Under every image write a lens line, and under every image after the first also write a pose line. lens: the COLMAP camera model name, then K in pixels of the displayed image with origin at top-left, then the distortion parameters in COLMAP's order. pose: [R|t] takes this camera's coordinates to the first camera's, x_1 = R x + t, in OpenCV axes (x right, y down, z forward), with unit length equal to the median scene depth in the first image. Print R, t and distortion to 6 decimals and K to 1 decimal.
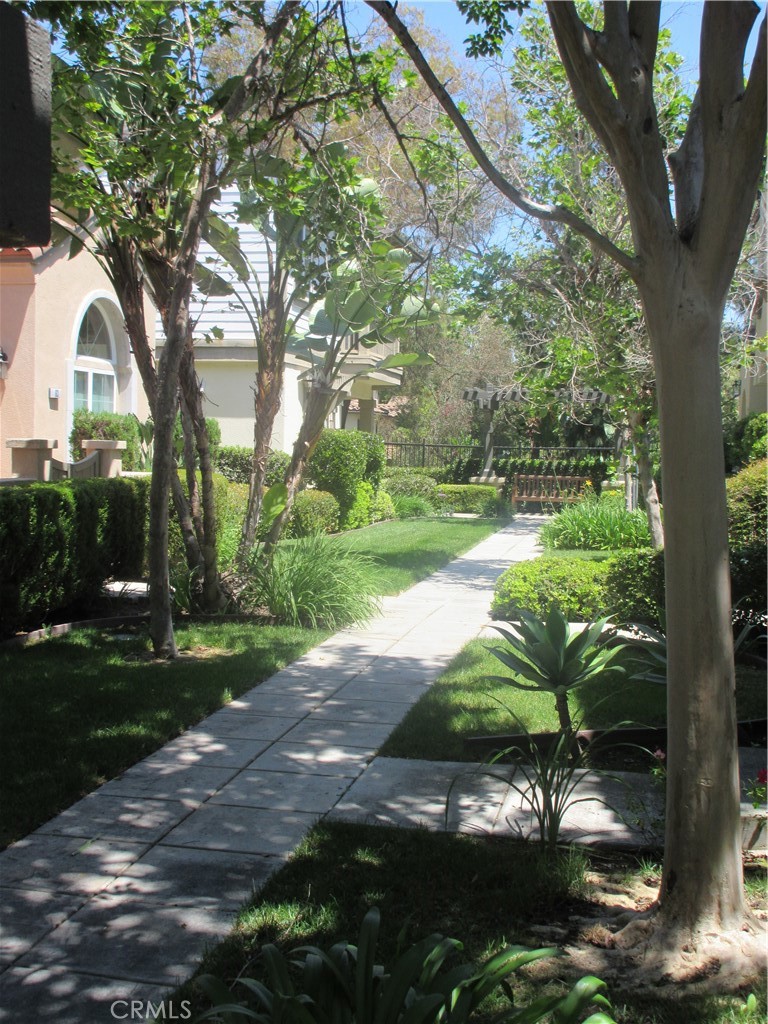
lens RADIAL K [[1250.5, 0, 384.8], [0, 1250.5, 511.4], [0, 0, 1]] dist [0.055116, 0.000000]
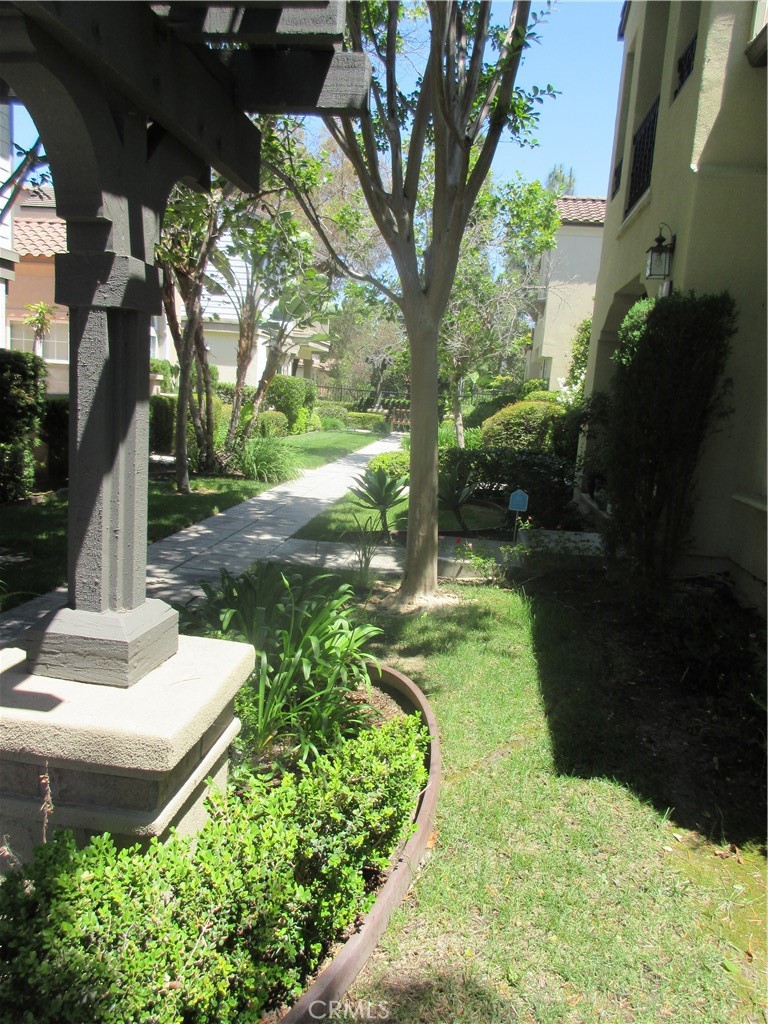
lens RADIAL K [[747.9, 0, 384.0], [0, 747.9, 512.9], [0, 0, 1]] dist [-0.006895, 0.004276]
pose [[0.995355, 0.036385, 0.089133, 0.019448], [-0.045985, 0.993073, 0.108131, 0.010045], [-0.084581, -0.111728, 0.990133, -0.106934]]
